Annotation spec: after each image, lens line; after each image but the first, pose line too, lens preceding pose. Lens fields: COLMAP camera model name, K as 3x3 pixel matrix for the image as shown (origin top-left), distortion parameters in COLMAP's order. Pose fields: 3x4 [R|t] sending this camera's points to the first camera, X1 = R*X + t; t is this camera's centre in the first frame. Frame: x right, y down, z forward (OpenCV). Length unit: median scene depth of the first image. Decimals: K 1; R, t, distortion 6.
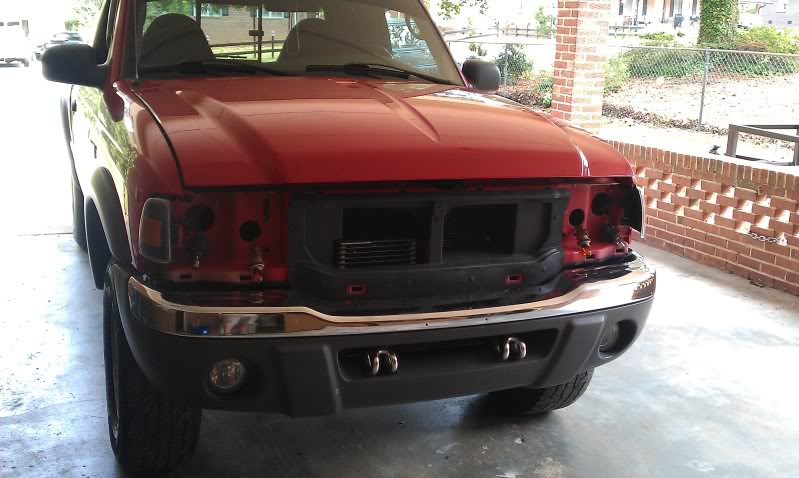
lens RADIAL K [[856.4, 0, 391.3], [0, 856.4, 234.3], [0, 0, 1]] dist [-0.026676, 0.000000]
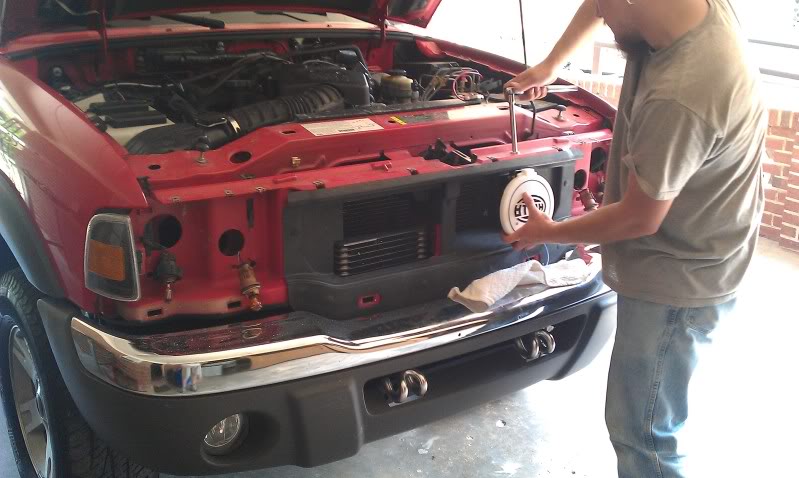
lens RADIAL K [[856.4, 0, 381.4], [0, 856.4, 242.4], [0, 0, 1]] dist [-0.026676, 0.000000]
pose [[0.974423, -0.093717, 0.204245, -0.178147], [0.071631, 0.991012, 0.112981, -0.075352], [-0.212998, -0.095461, 0.972378, 0.214109]]
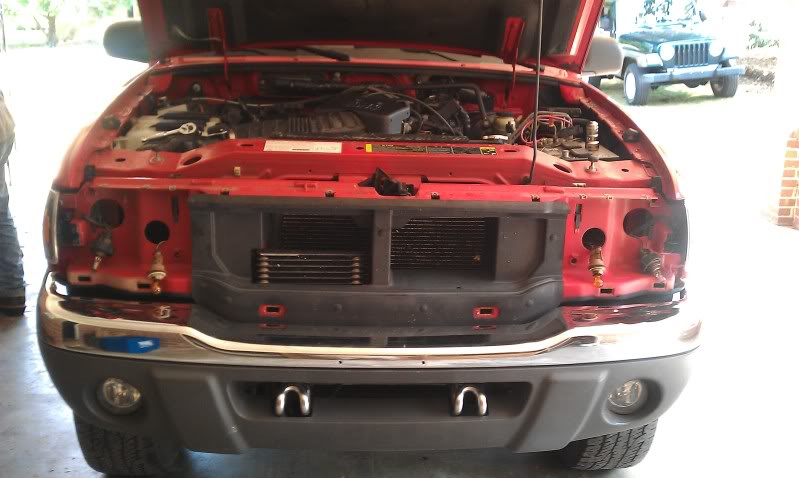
lens RADIAL K [[856.4, 0, 402.2], [0, 856.4, 240.8], [0, 0, 1]] dist [-0.026676, 0.000000]
pose [[0.950455, 0.067366, -0.303474, 0.312484], [-0.057912, 0.997518, 0.040057, -0.041606], [0.305419, -0.020497, 0.951997, 0.235265]]
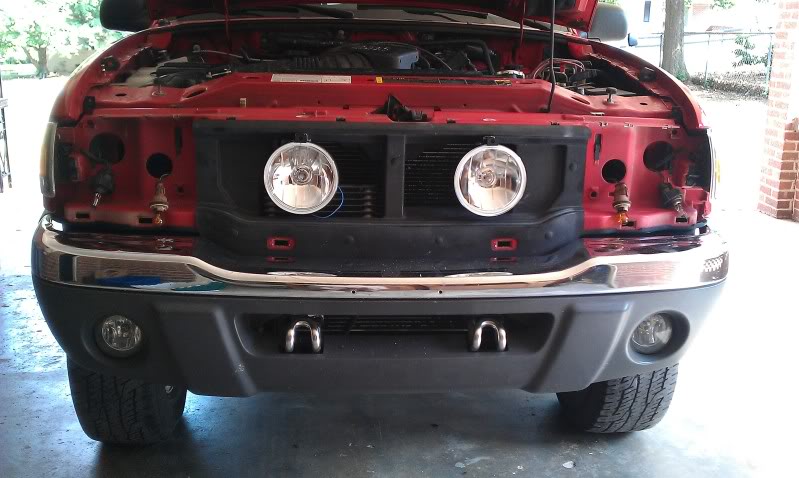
lens RADIAL K [[856.4, 0, 406.8], [0, 856.4, 238.2], [0, 0, 1]] dist [-0.026676, 0.000000]
pose [[0.955832, 0.048782, -0.289838, 0.287370], [-0.049155, 0.998773, 0.005997, 0.046836], [0.289775, 0.008515, 0.957057, 0.259734]]
